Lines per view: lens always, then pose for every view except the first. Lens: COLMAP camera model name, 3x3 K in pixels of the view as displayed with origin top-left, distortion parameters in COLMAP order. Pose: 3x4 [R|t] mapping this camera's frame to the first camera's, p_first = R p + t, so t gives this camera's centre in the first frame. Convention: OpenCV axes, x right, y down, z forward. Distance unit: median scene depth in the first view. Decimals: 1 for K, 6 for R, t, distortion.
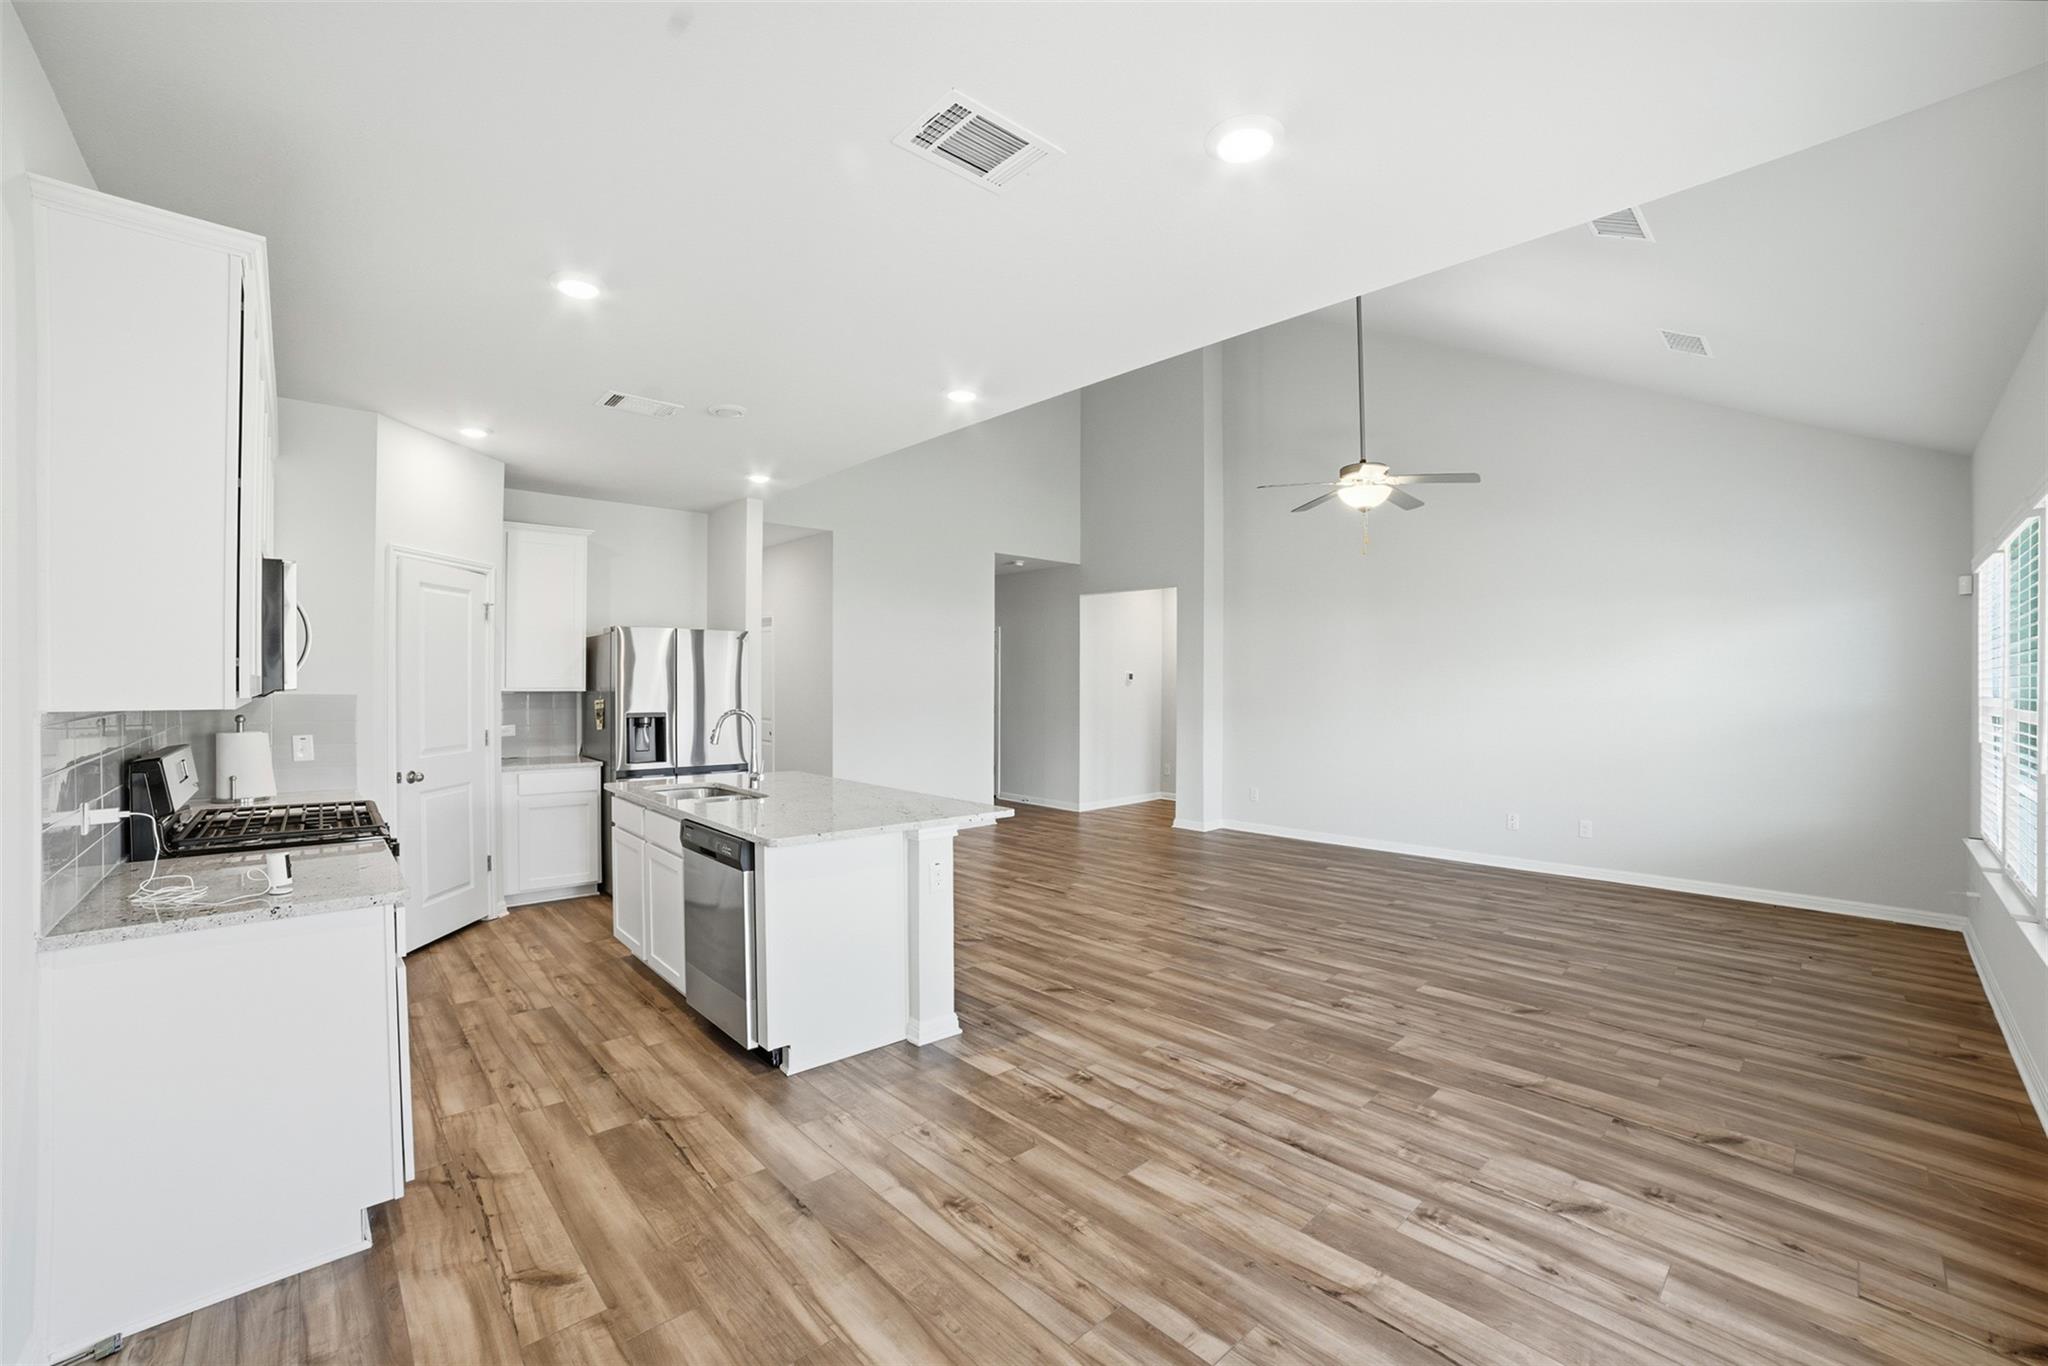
lens RADIAL K [[837.8, 0, 1019.9], [0, 837.8, 677.7], [0, 0, 1]] dist [-0.099642, 0.032059]
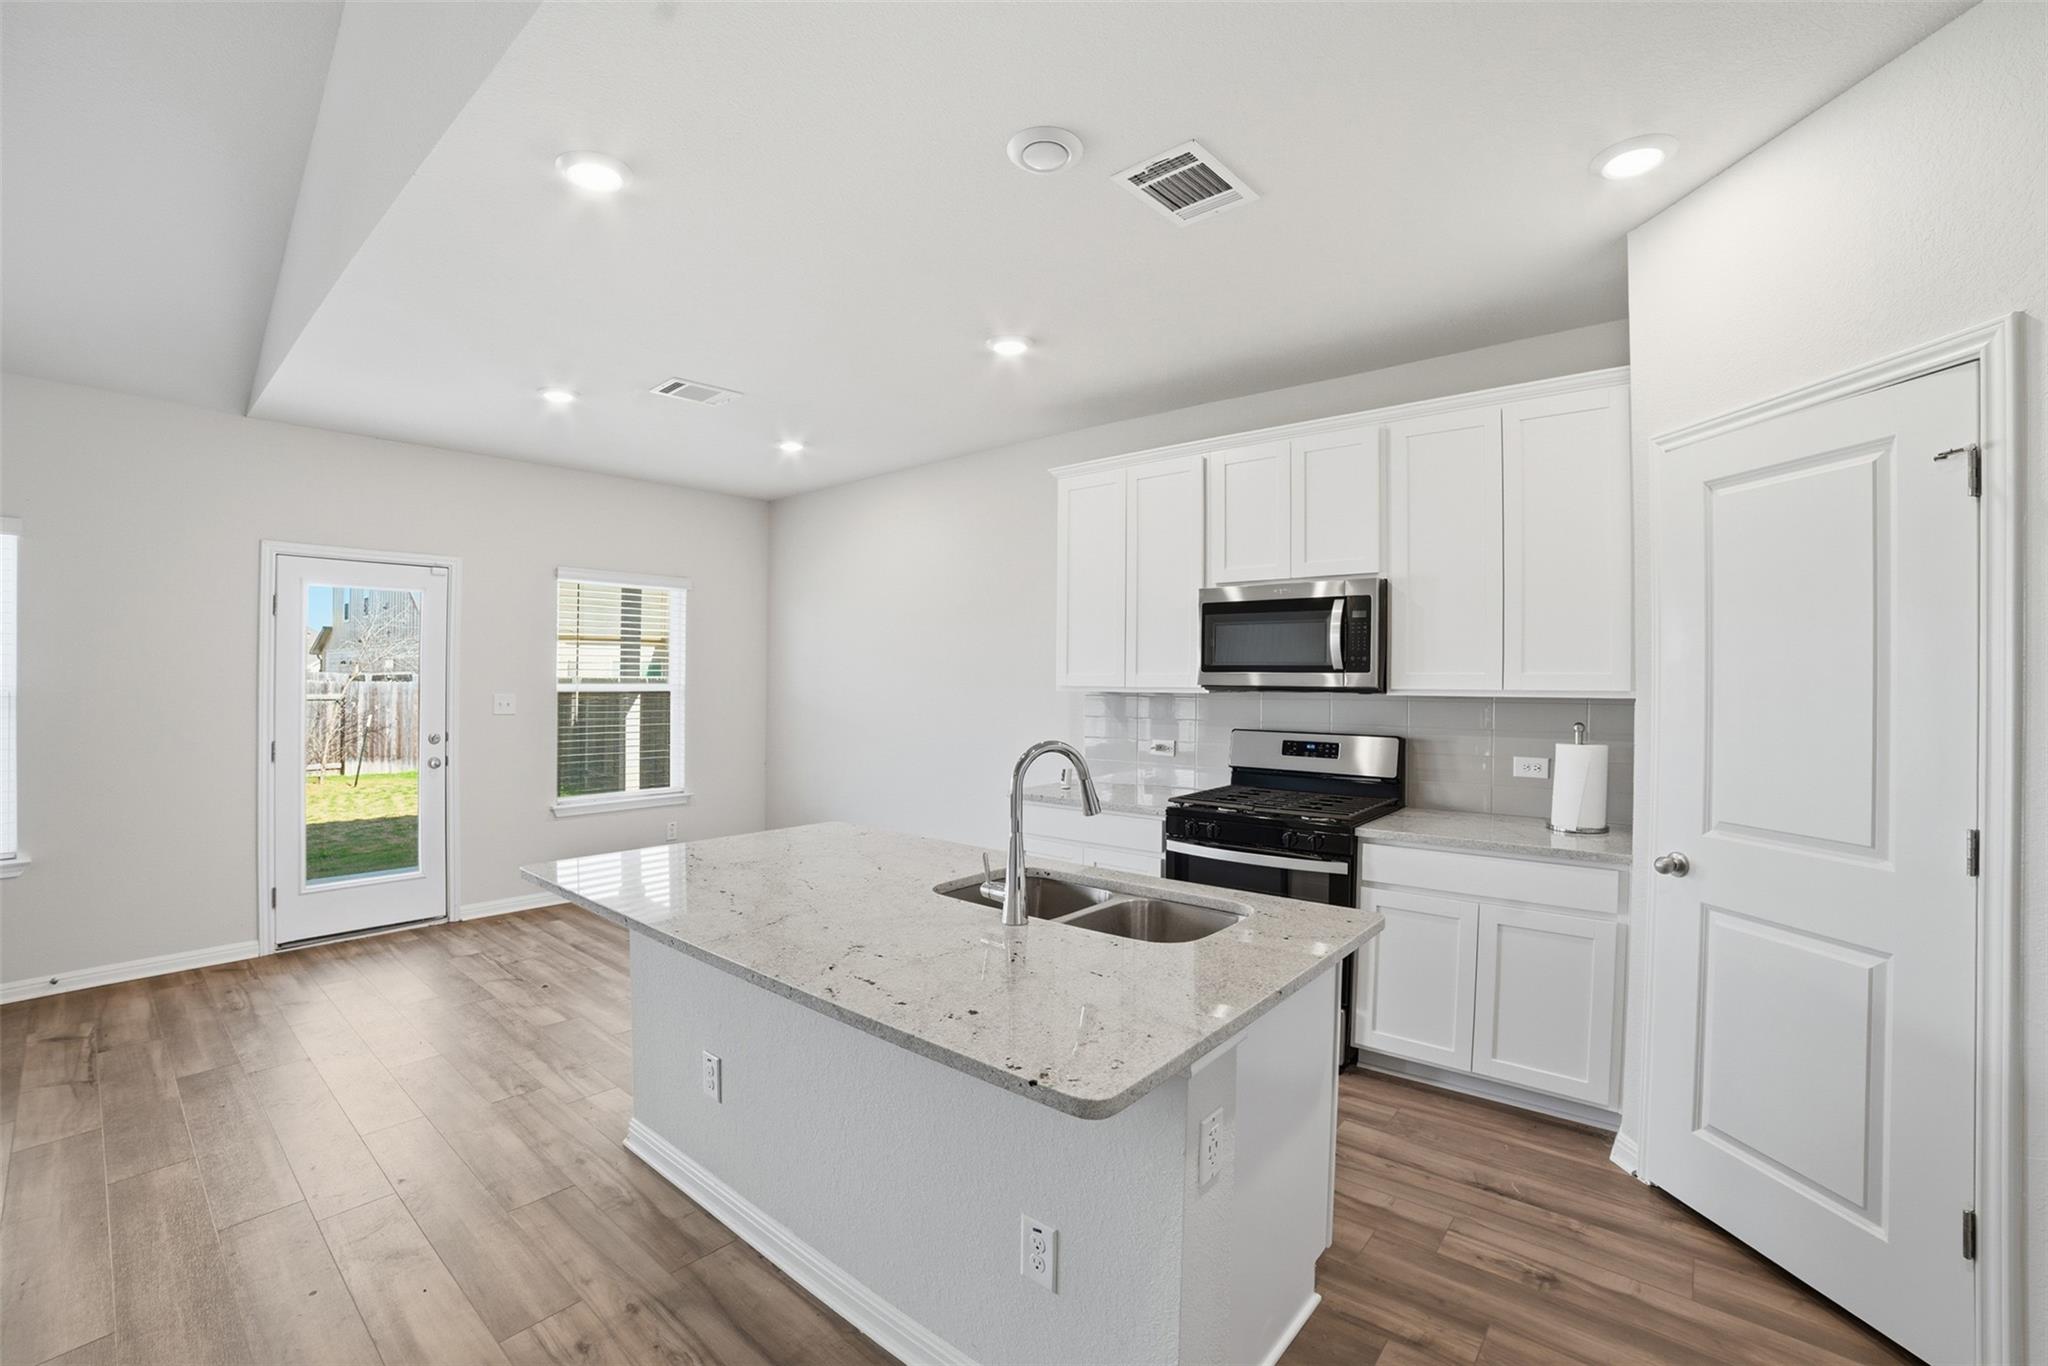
lens RADIAL K [[873.5, 0, 1012.6], [0, 873.5, 671.5], [0, 0, 1]] dist [-0.084832, 0.023256]
pose [[-0.994353, -0.007791, -0.105839, -0.279503], [-0.006496, 0.999900, -0.012573, 0.008074], [0.105927, -0.011814, -0.994304, 1.523028]]
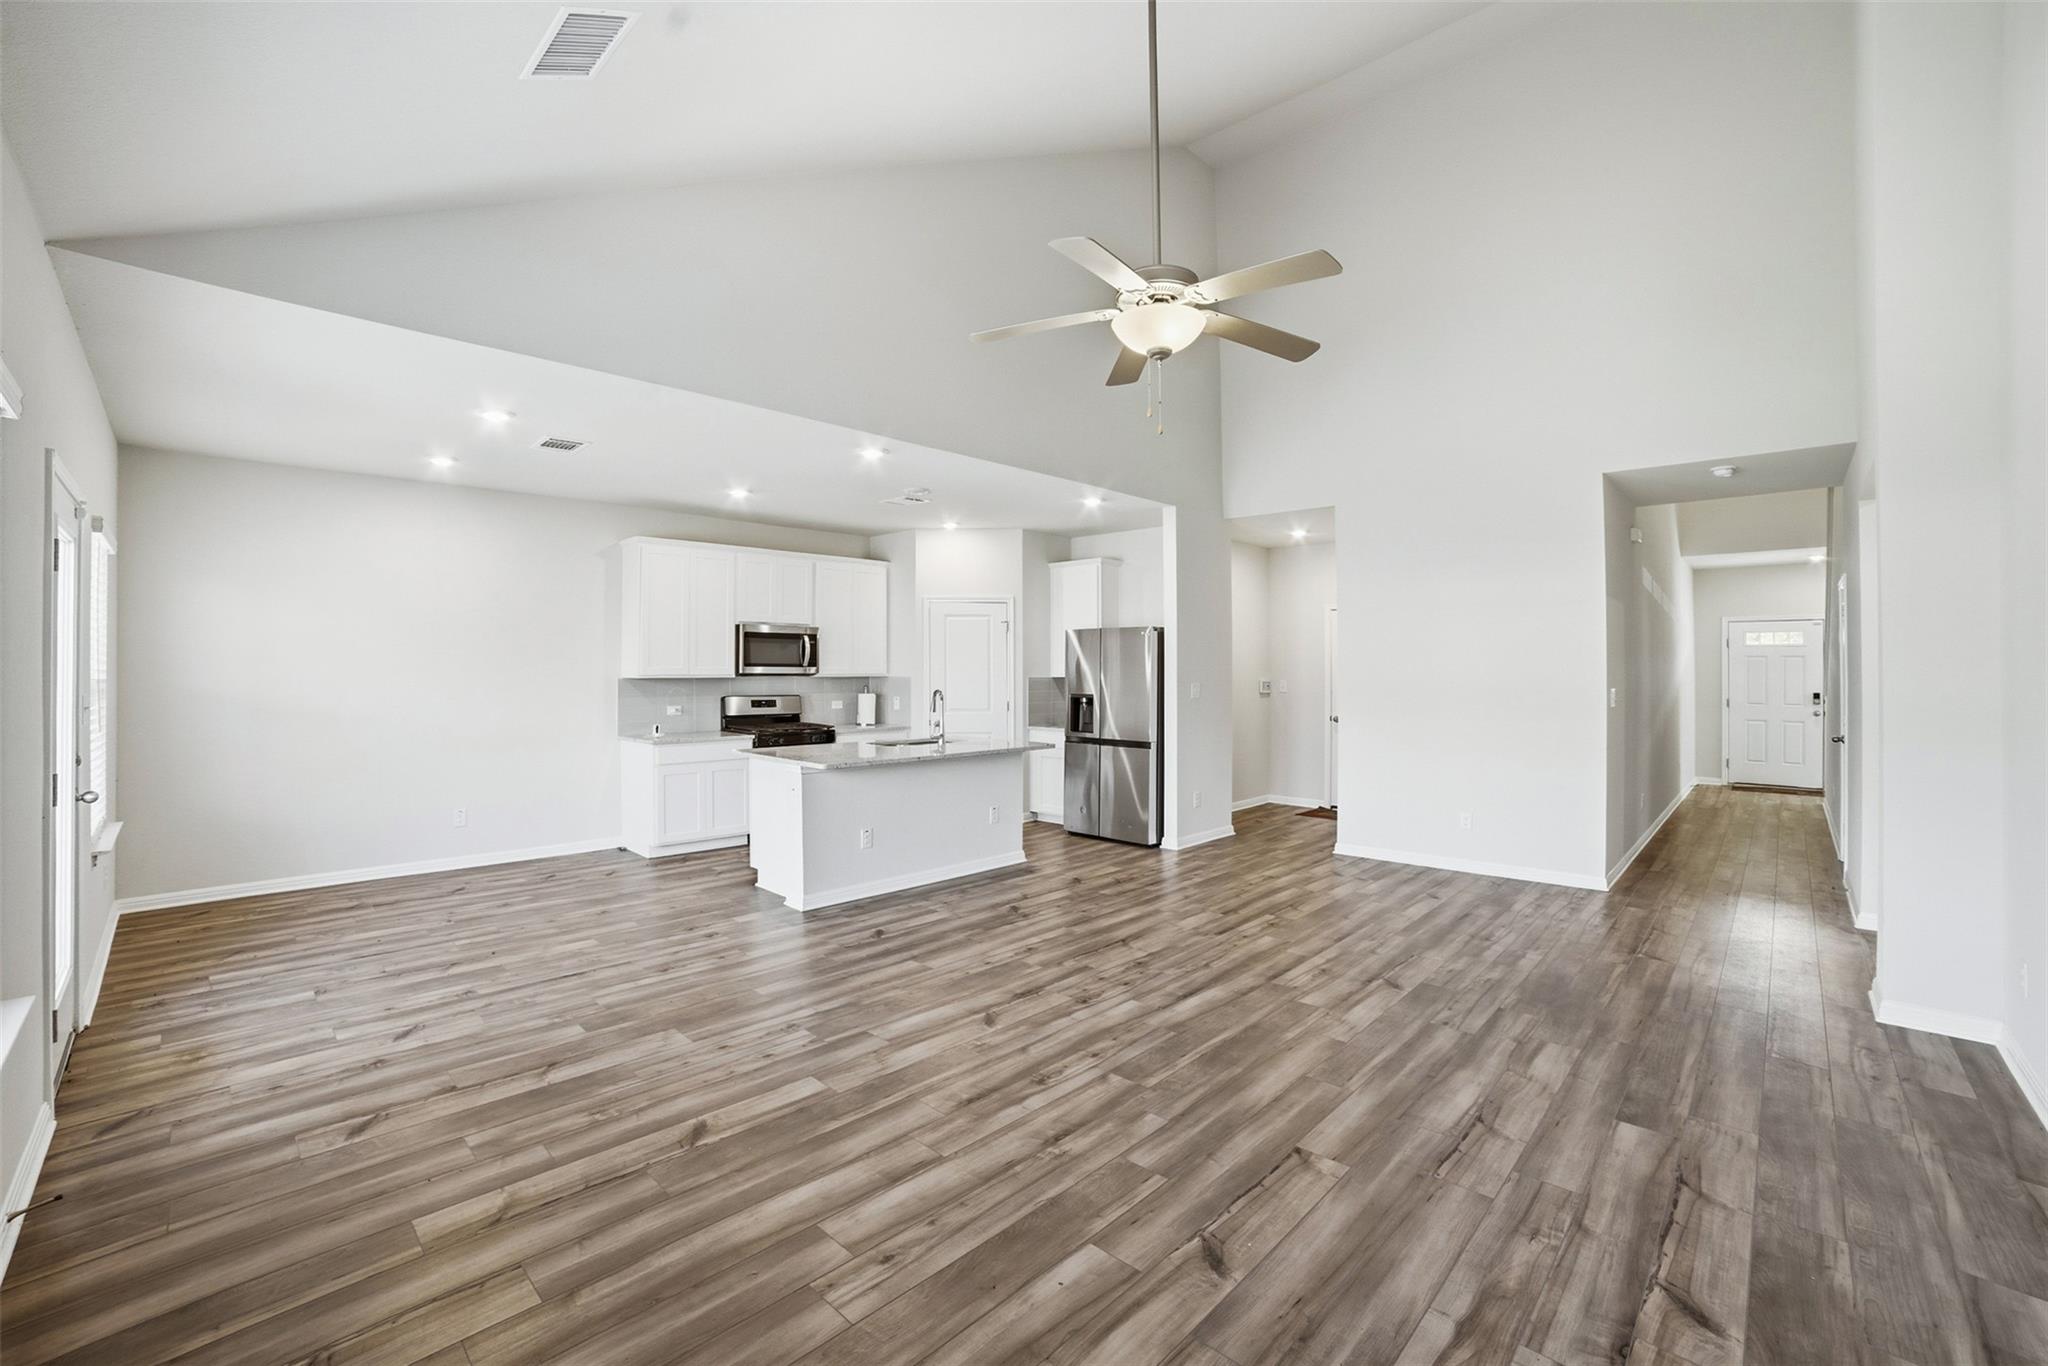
lens RADIAL K [[867.4, 0, 1027.3], [0, 867.4, 671.6], [0, 0, 1]] dist [-0.109623, 0.036137]
pose [[0.061886, -0.003077, -0.998078, 1.229030], [0.003698, 0.999989, -0.002854, 0.013943], [0.998076, -0.003514, 0.061896, 1.105491]]
